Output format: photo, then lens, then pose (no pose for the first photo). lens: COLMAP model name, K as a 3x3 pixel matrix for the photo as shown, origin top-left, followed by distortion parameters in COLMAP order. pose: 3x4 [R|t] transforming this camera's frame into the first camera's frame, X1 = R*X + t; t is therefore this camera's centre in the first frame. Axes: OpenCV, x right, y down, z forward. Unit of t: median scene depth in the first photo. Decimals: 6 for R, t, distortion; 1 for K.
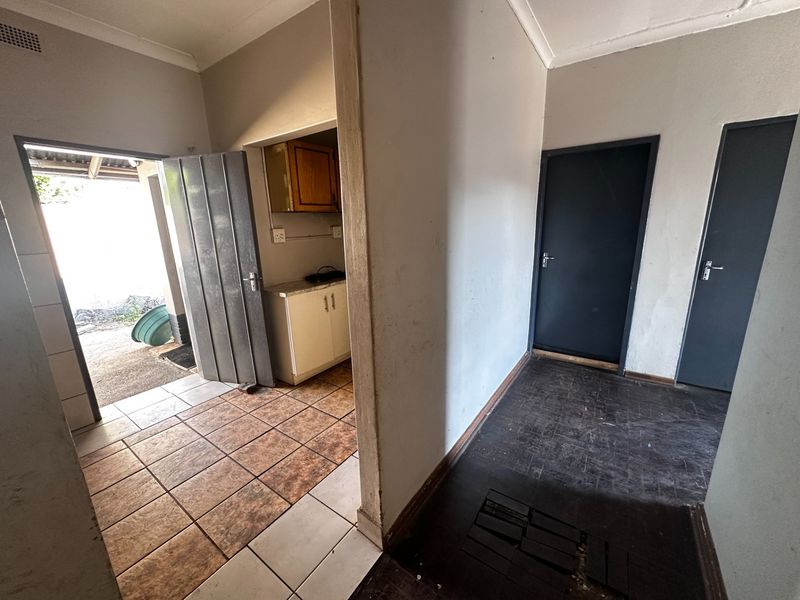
lens RADIAL K [[318.3, 0, 400.3], [0, 318.3, 298.5], [0, 0, 1]] dist [-0.001771, 0.000507]
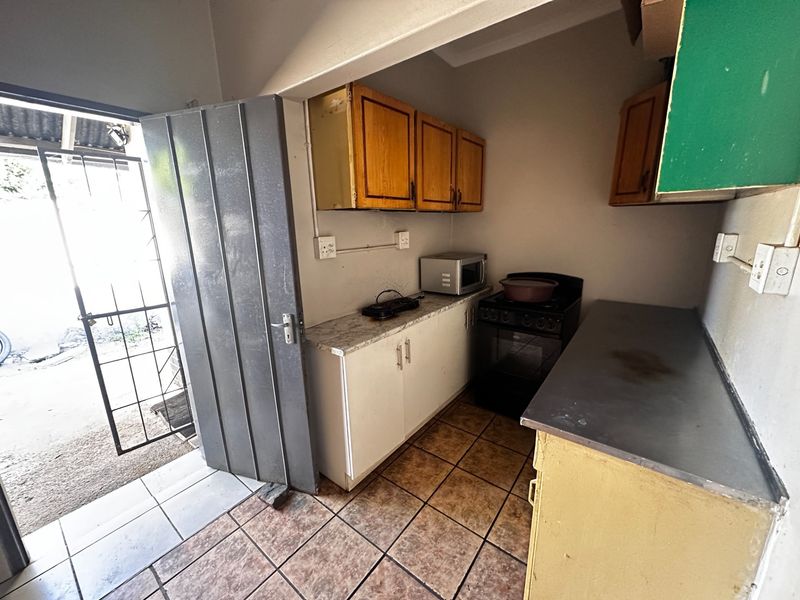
lens RADIAL K [[318.3, 0, 402.0], [0, 318.3, 299.4], [0, 0, 1]] dist [-0.001771, 0.000507]
pose [[0.999028, 0.017375, -0.040517, -0.222744], [-0.017411, 0.999848, -0.000523, -0.105033], [0.040502, 0.001228, 0.999179, 0.410819]]
